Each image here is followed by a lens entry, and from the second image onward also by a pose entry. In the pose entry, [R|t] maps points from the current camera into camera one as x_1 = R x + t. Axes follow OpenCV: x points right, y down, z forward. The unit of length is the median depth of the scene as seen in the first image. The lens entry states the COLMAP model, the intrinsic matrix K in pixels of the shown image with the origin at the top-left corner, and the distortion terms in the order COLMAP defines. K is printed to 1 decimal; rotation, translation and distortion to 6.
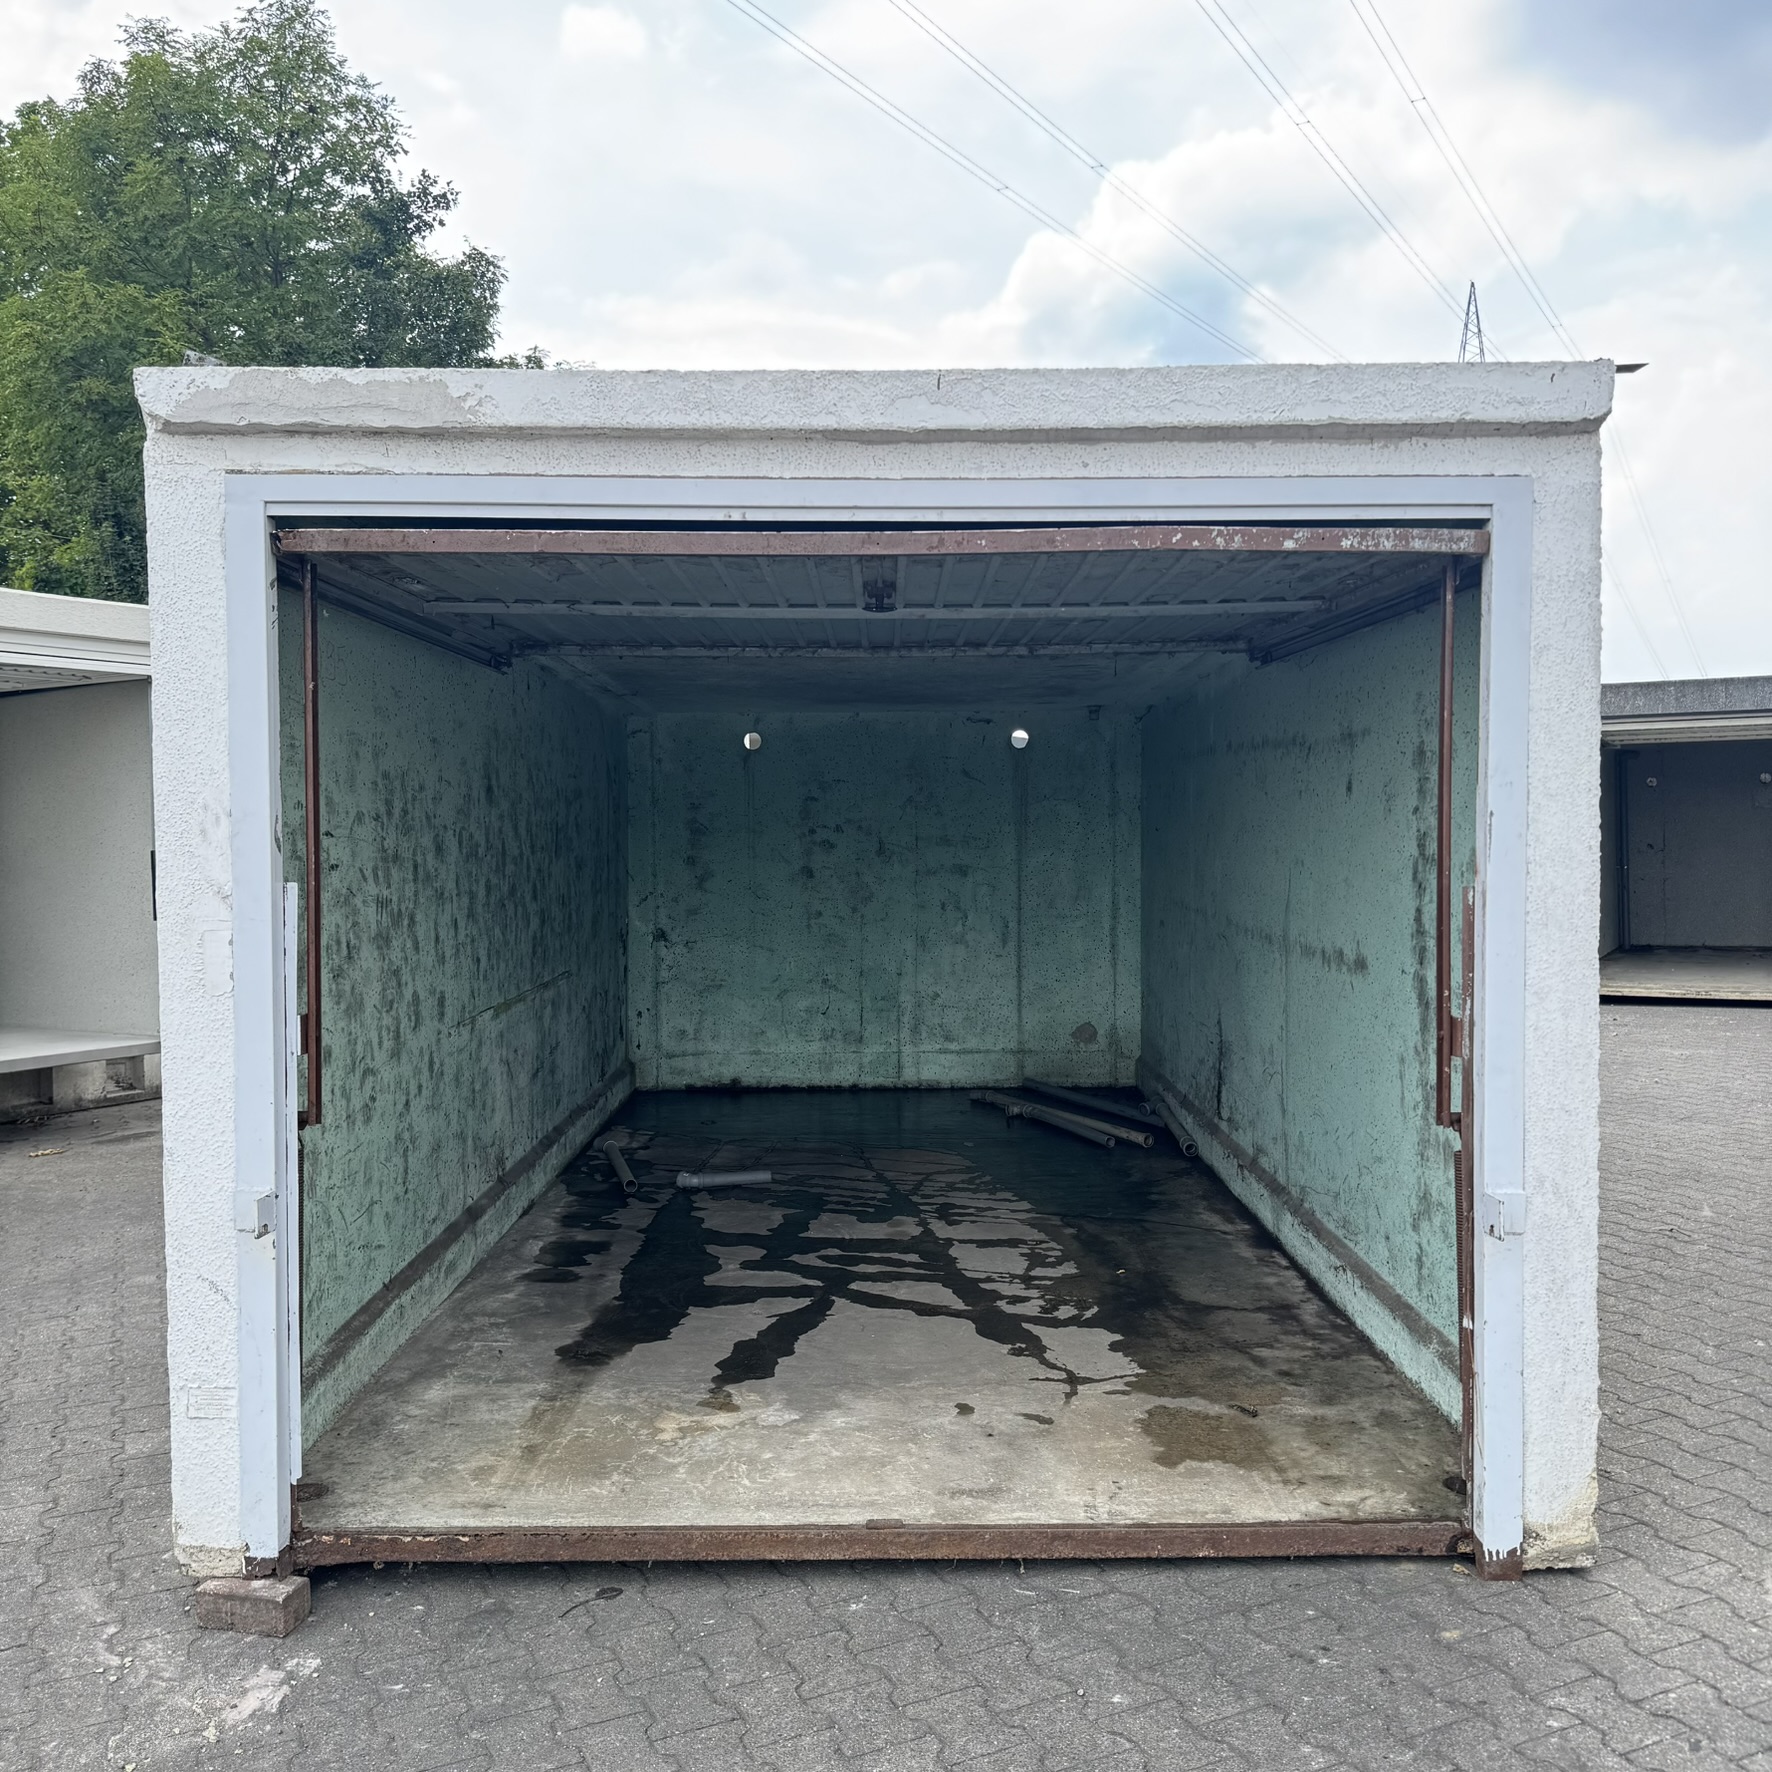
lens RADIAL K [[1700.0, 0, 886.0], [0, 1700.0, 886.0], [0, 0, 1]] dist [-0.007442, 0.012344]
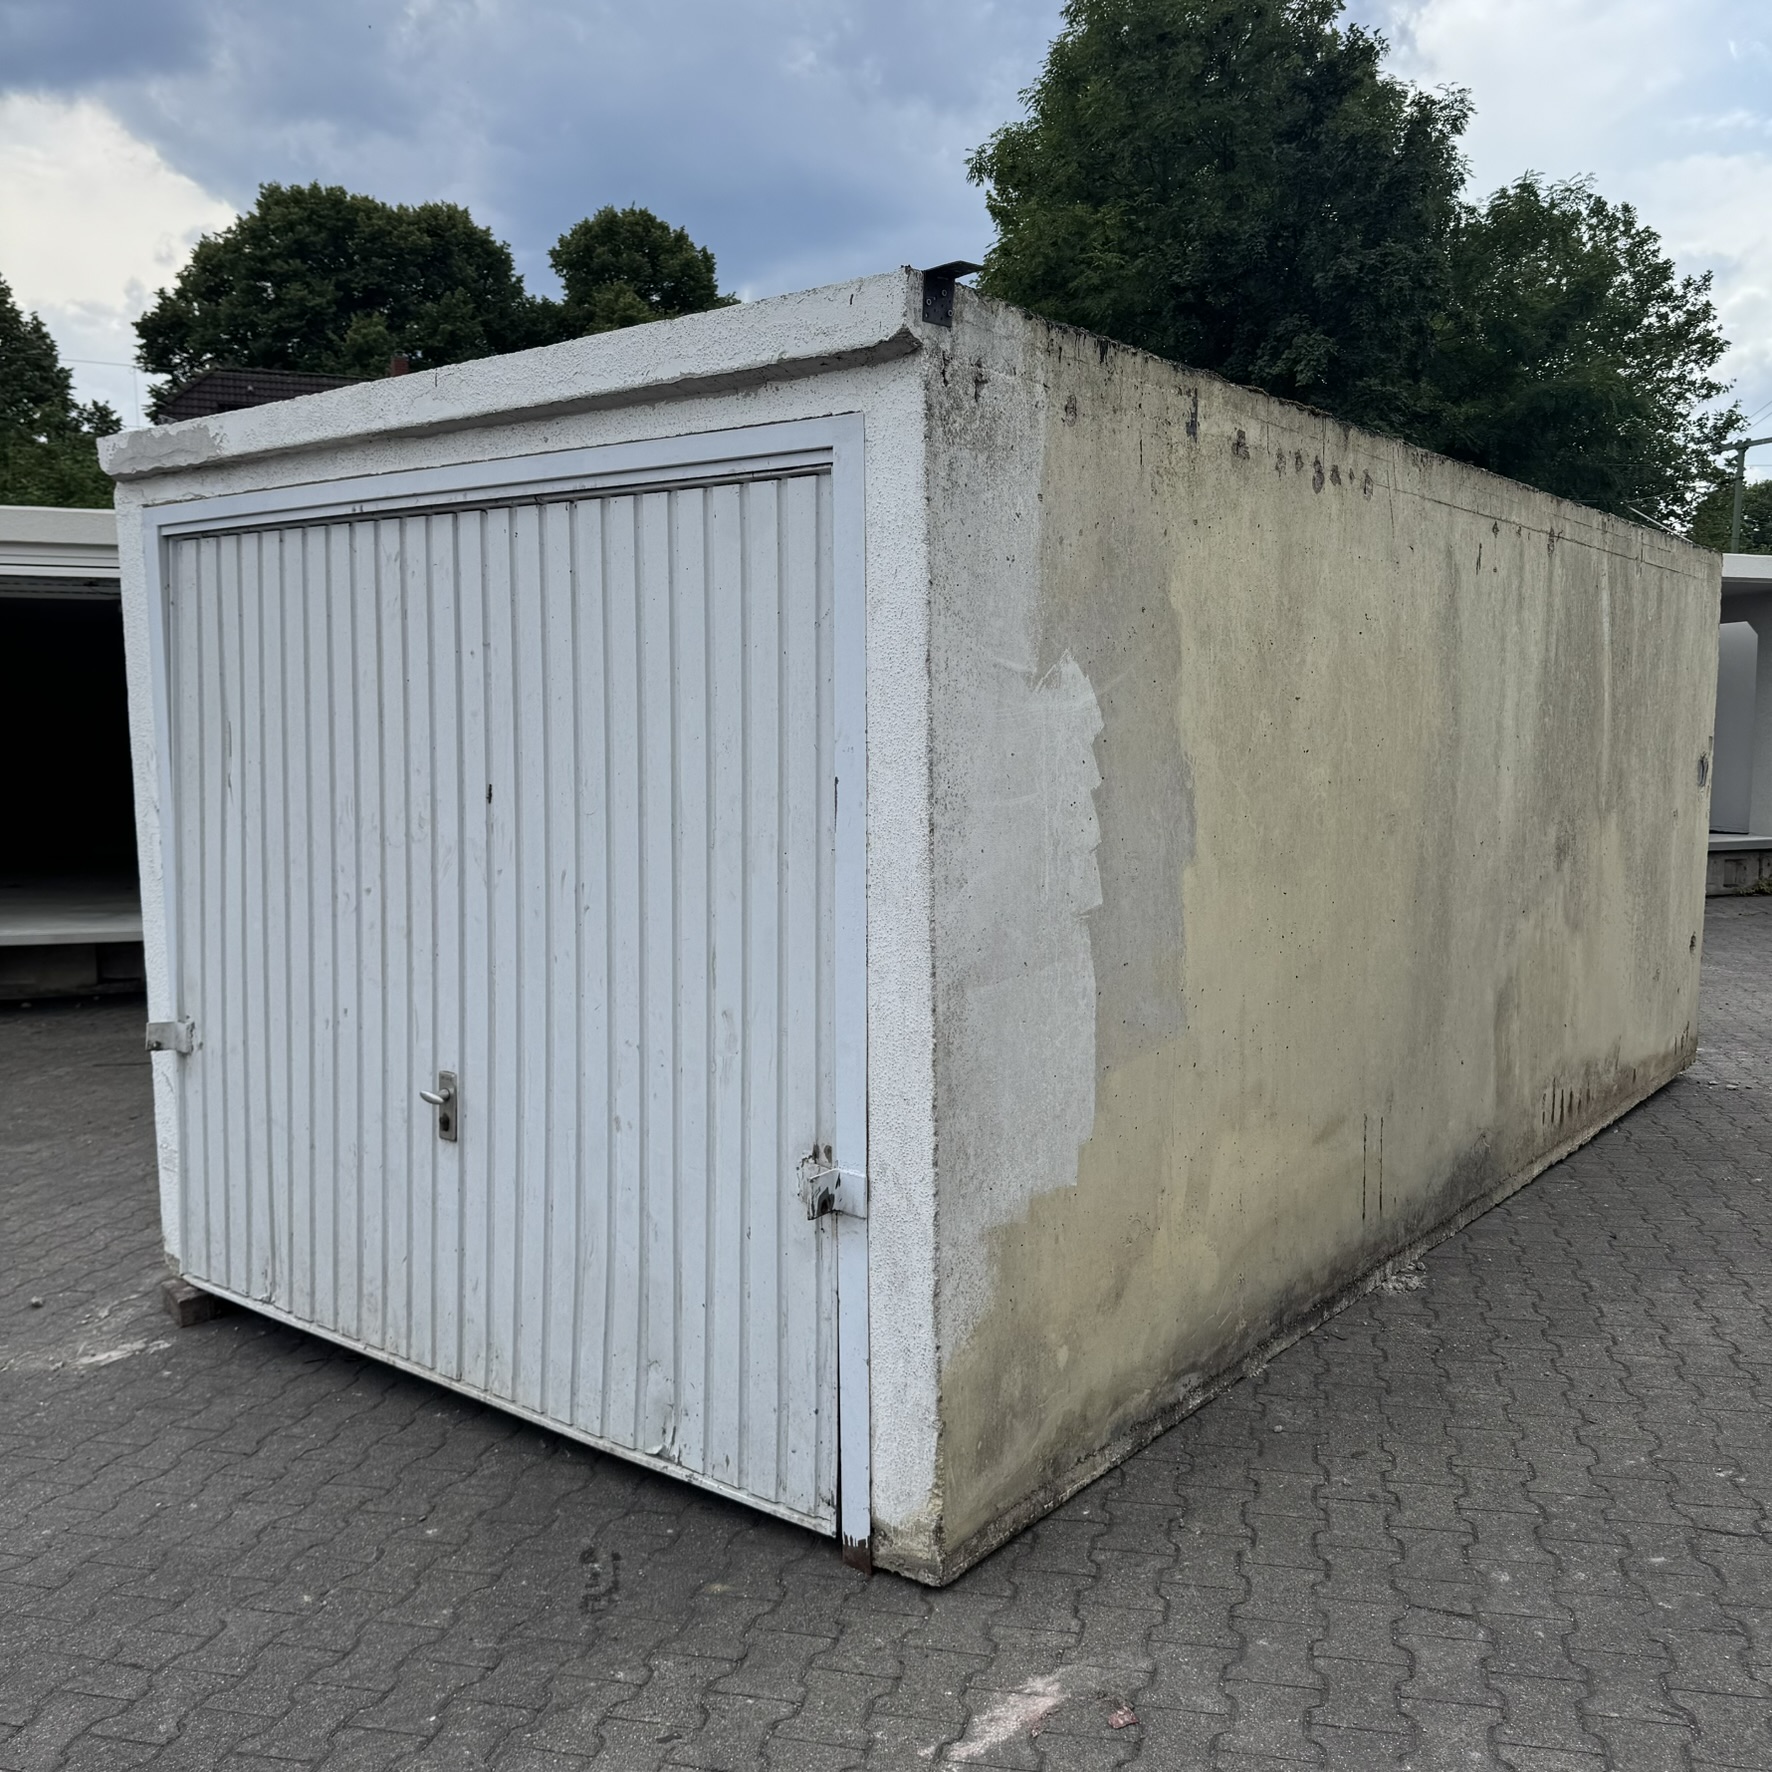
lens RADIAL K [[1672.6, 0, 885.9], [0, 1672.6, 898.5], [0, 0, 1]] dist [0.205368, -0.474993]
pose [[0.769825, 0.073485, -0.634010, 1.006213], [-0.017878, 0.995443, 0.093669, -0.066797], [0.638004, -0.060774, 0.767631, 0.296952]]
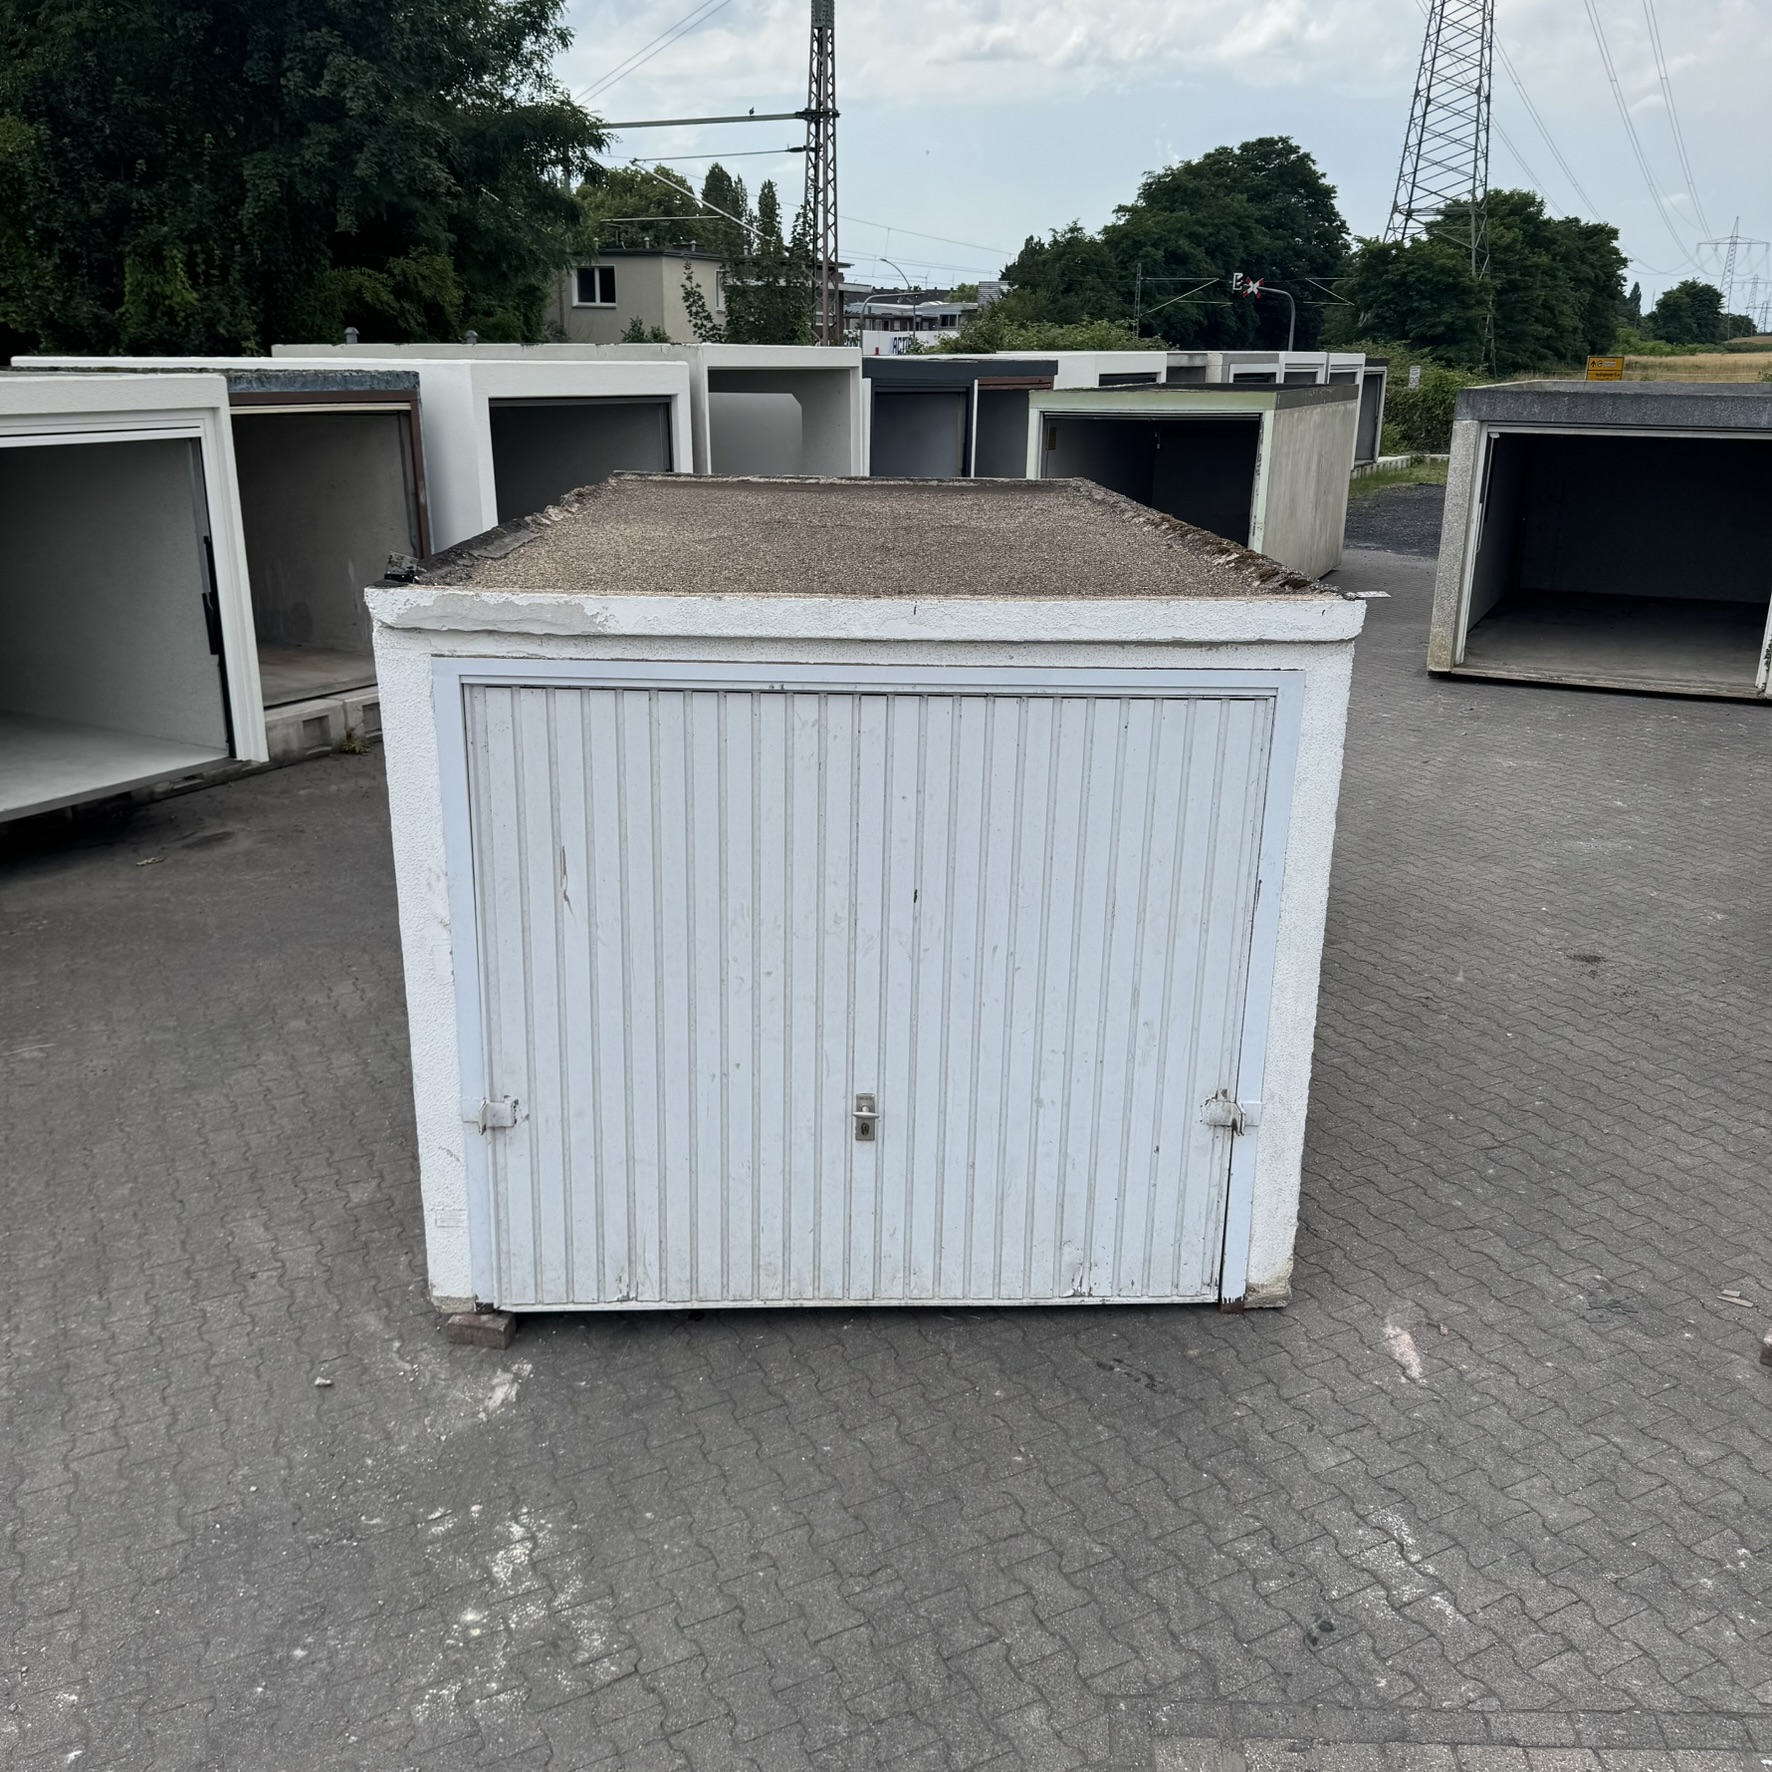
lens RADIAL K [[1672.6, 0, 885.9], [0, 1672.6, 898.5], [0, 0, 1]] dist [0.205368, -0.474993]
pose [[0.999171, 0.009103, 0.039673, -0.051161], [-0.020383, 0.955558, 0.294097, -0.490595], [-0.035232, -0.294662, 0.954952, -0.491910]]
